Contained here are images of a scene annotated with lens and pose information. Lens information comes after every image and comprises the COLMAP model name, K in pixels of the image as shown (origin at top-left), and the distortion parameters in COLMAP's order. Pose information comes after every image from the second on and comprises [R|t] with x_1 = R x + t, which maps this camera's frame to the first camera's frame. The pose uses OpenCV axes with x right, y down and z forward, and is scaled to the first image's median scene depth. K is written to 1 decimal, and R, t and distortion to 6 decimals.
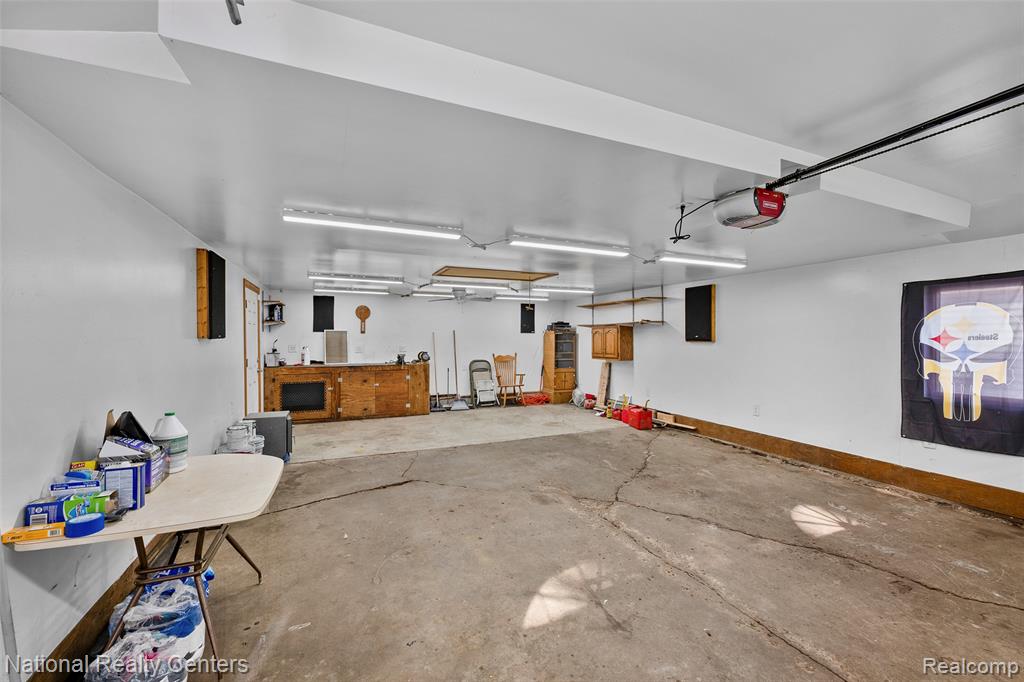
lens RADIAL K [[410.5, 0, 511.9], [0, 410.5, 340.0], [0, 0, 1]] dist [0.001503, -0.000648]
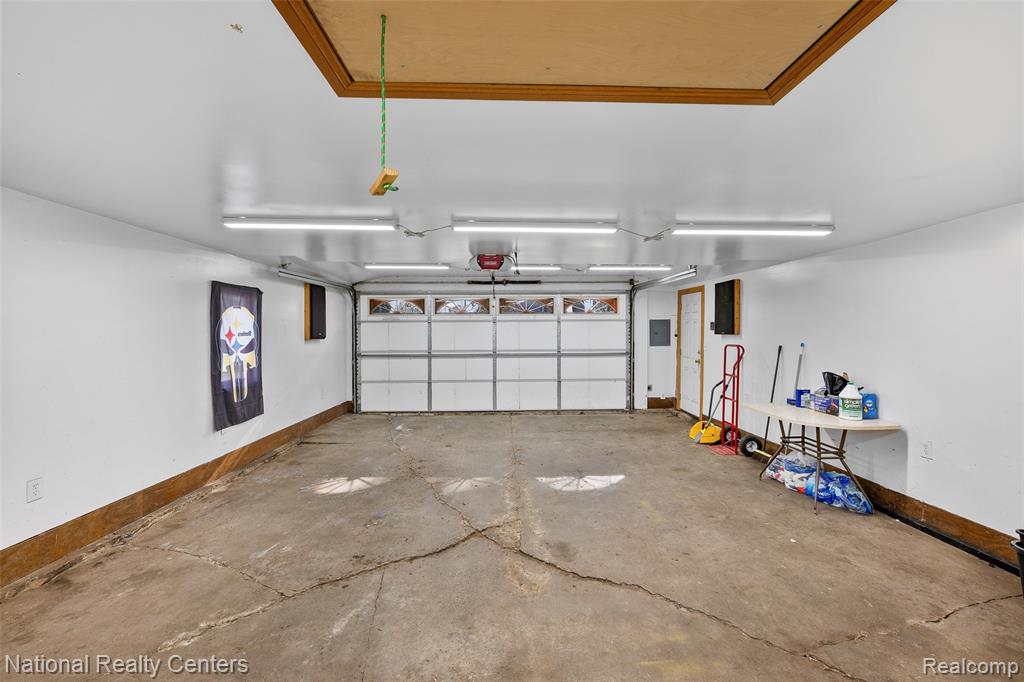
lens RADIAL K [[410.5, 0, 510.3], [0, 410.5, 338.1], [0, 0, 1]] dist [0.001503, -0.000648]
pose [[-0.922683, -0.007572, 0.385485, -0.131146], [-0.000373, 0.999824, 0.018748, -0.017208], [-0.385559, 0.017155, -0.922524, 1.789576]]
